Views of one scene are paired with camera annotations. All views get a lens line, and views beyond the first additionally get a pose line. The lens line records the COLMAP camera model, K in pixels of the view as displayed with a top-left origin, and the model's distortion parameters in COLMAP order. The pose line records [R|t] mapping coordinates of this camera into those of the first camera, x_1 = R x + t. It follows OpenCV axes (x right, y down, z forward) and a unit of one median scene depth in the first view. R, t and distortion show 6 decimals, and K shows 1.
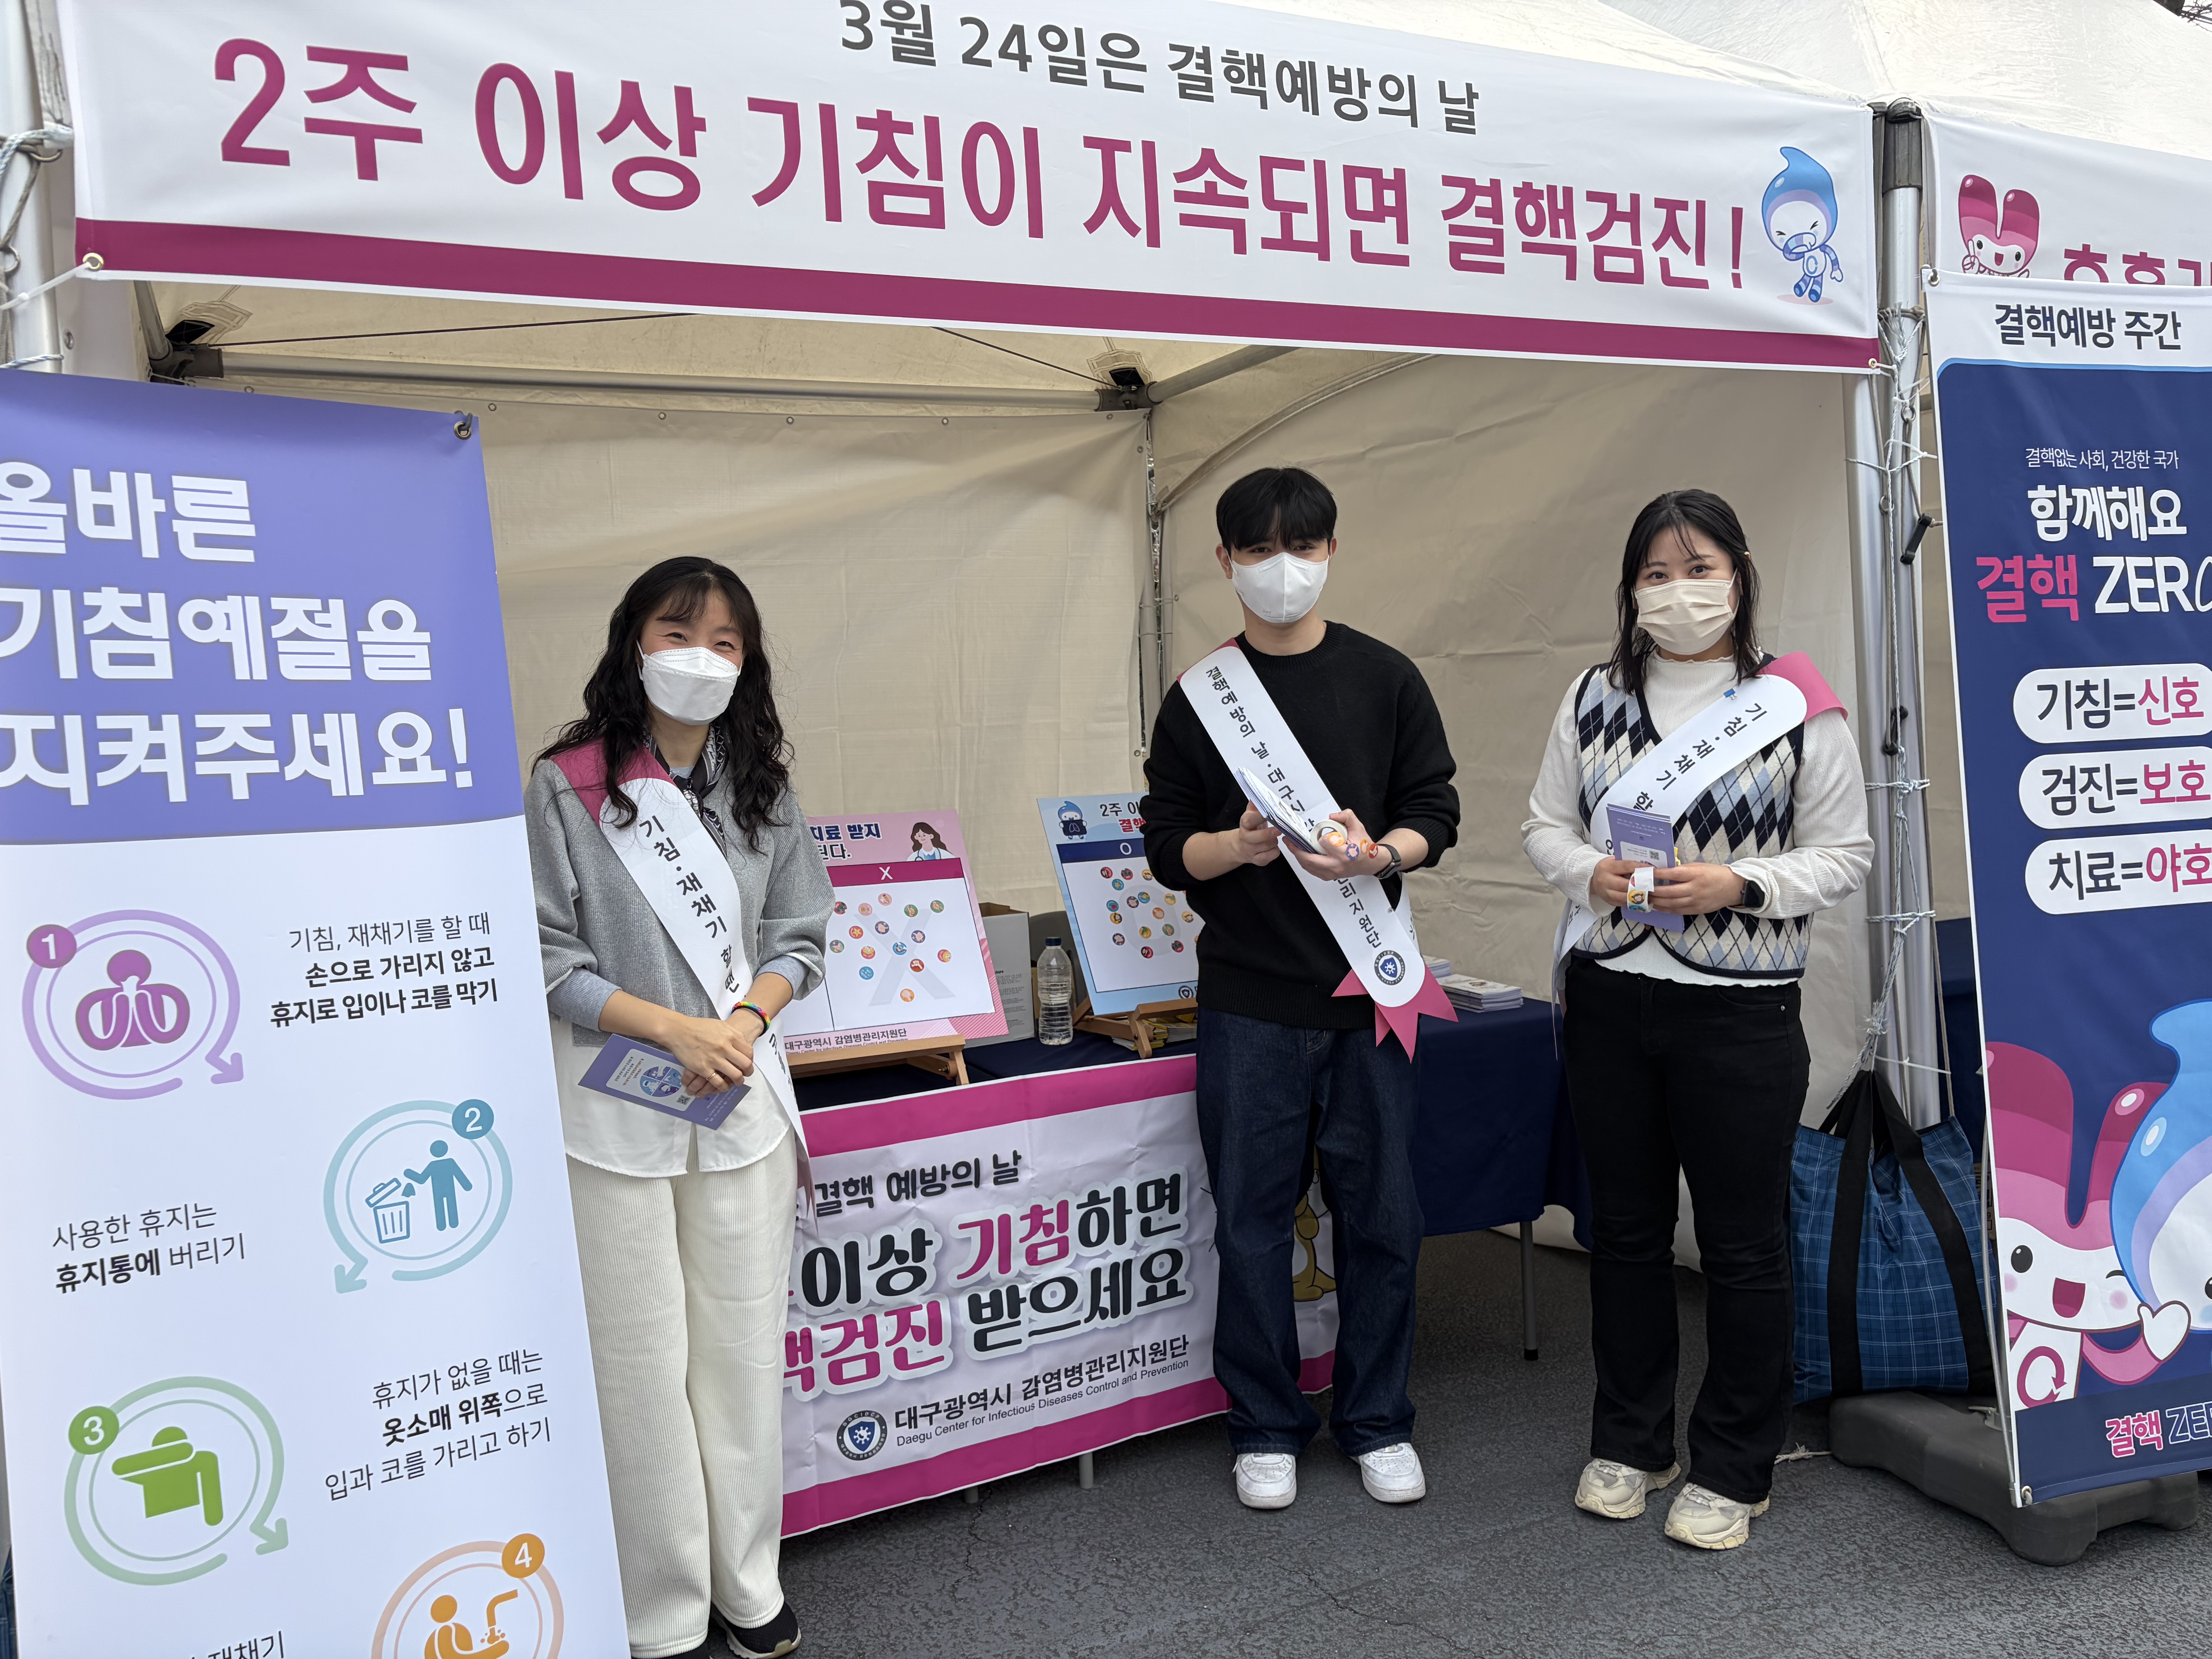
lens RADIAL K [[1657.7, 0, 1112.1], [0, 1657.7, 826.9], [0, 0, 1]] dist [0.097415, -0.086029]
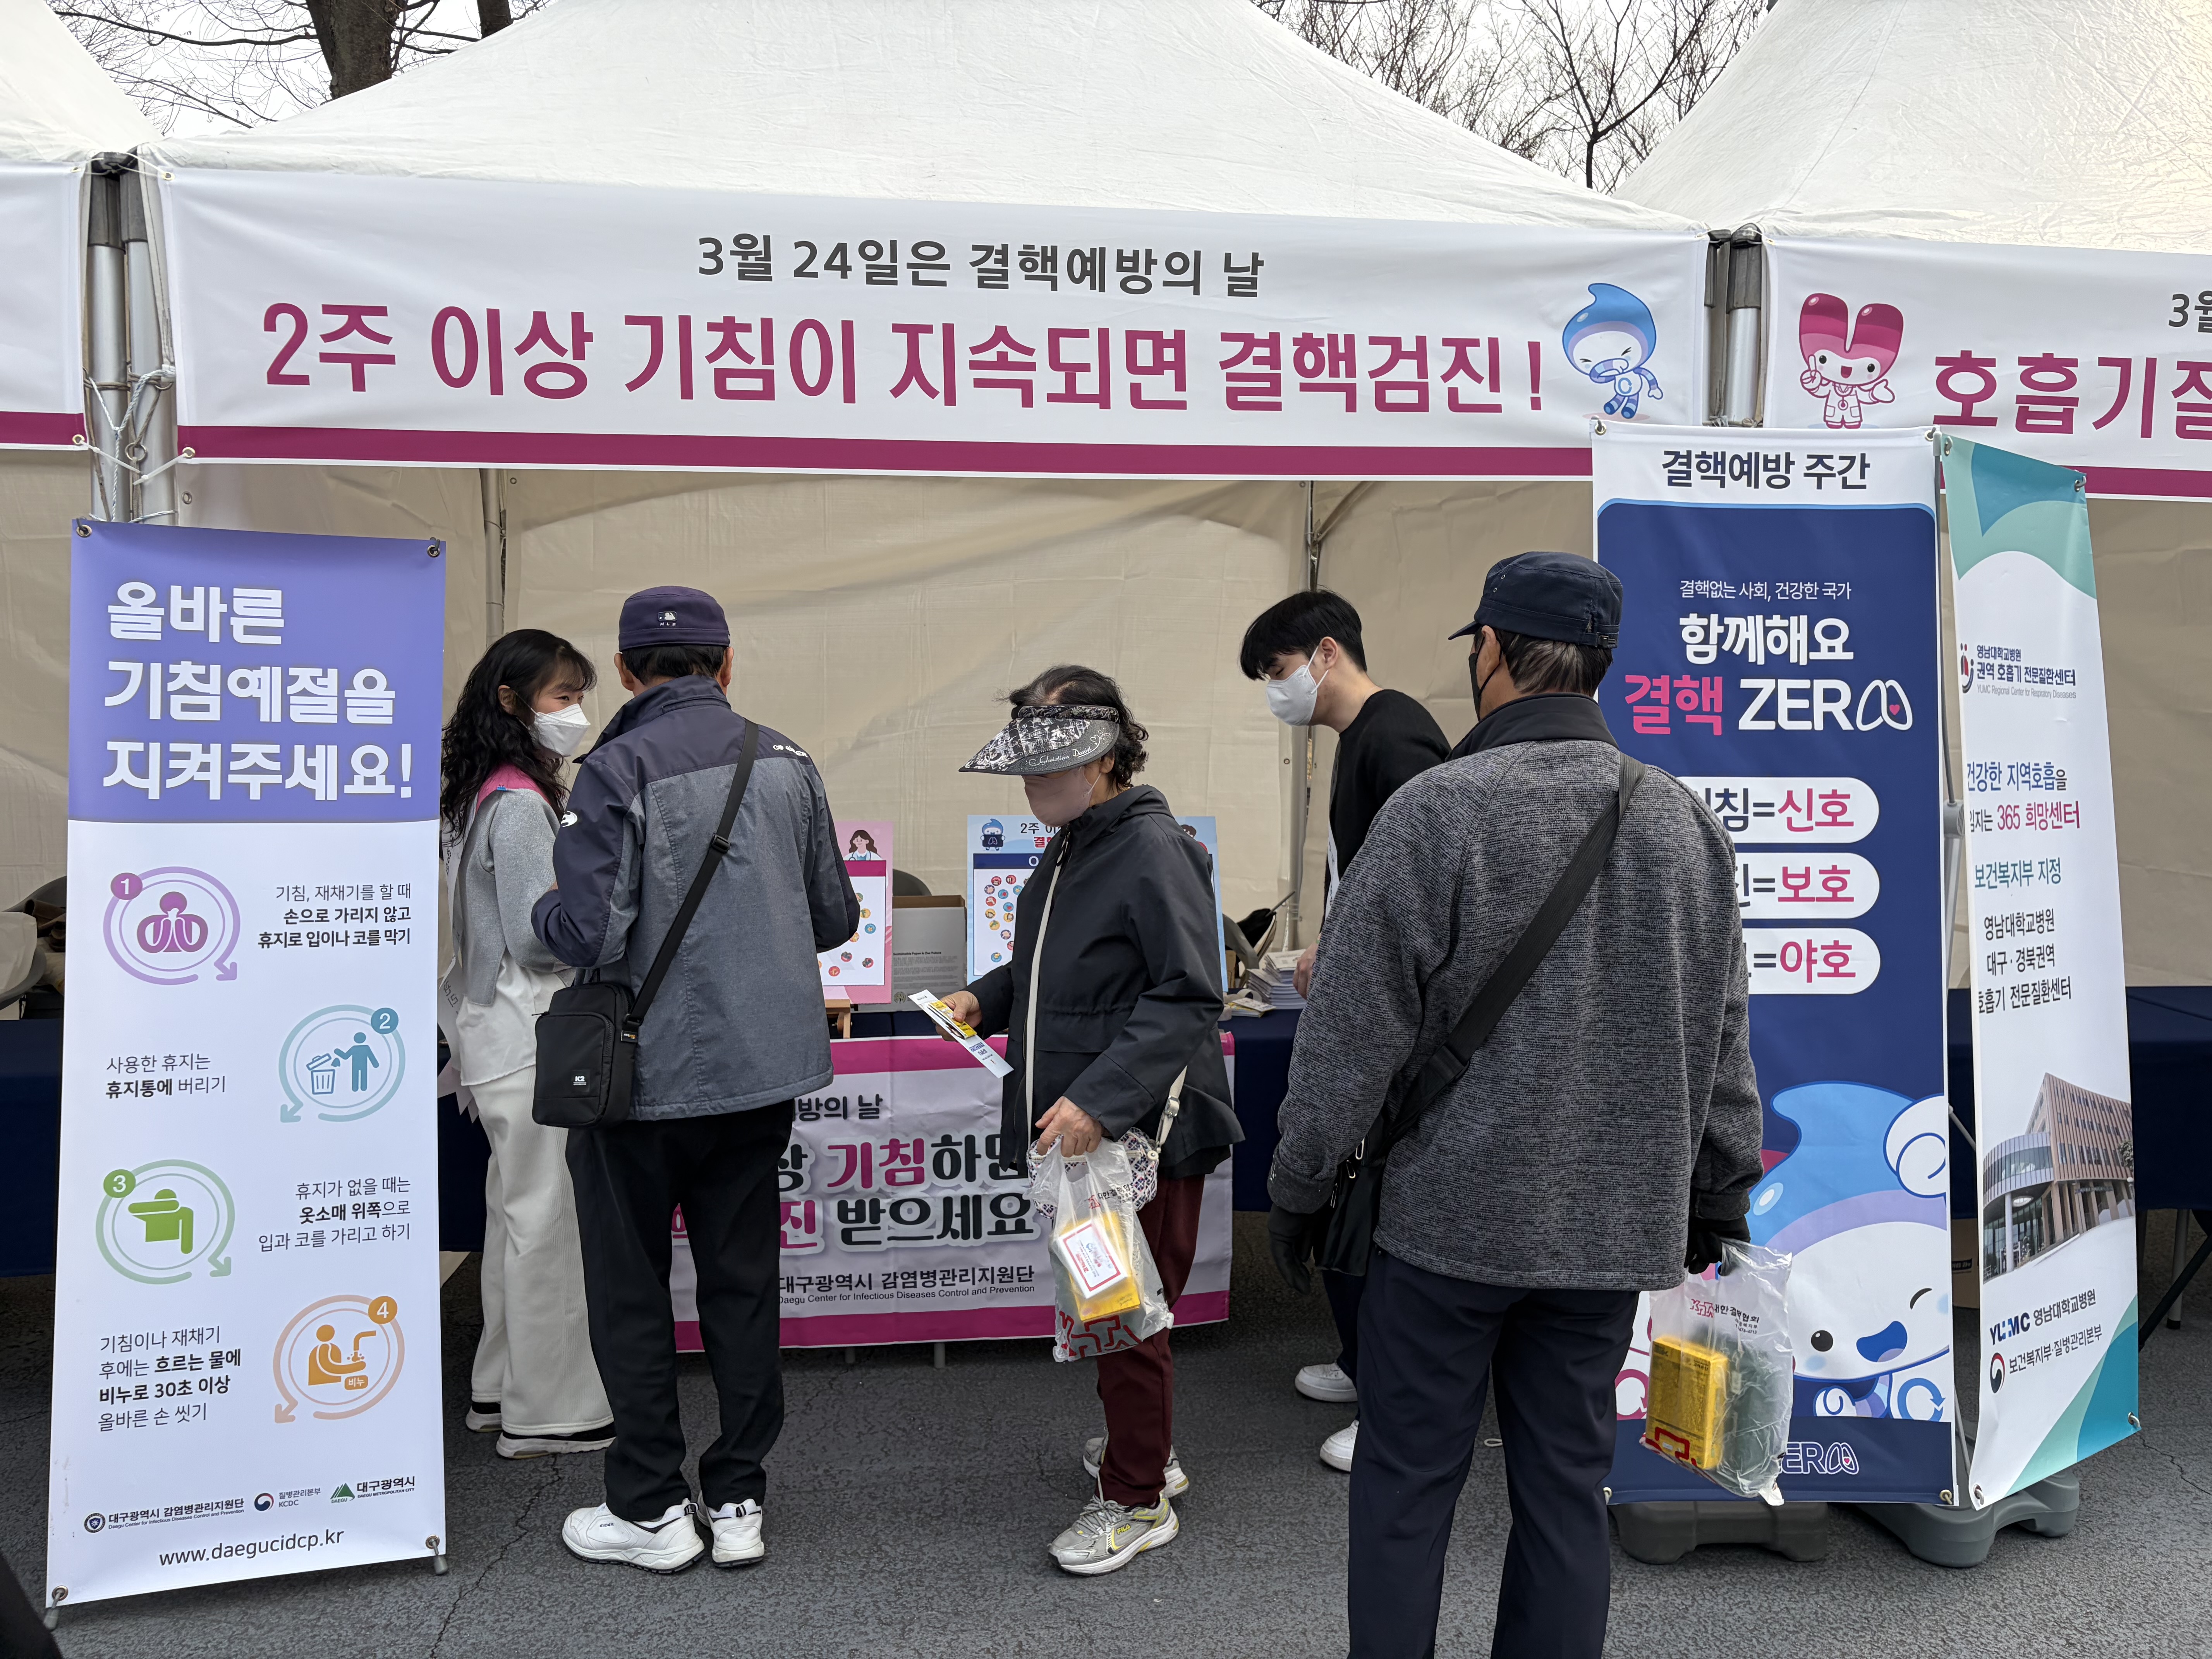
lens RADIAL K [[1687.4, 0, 1106.0], [0, 1687.4, 829.5], [0, 0, 1]] dist [0.067429, -0.003680]
pose [[0.949863, 0.075260, -0.303475, 0.583179], [-0.066370, 0.997012, 0.039516, -0.085109], [0.305542, -0.017393, 0.952020, -0.214485]]
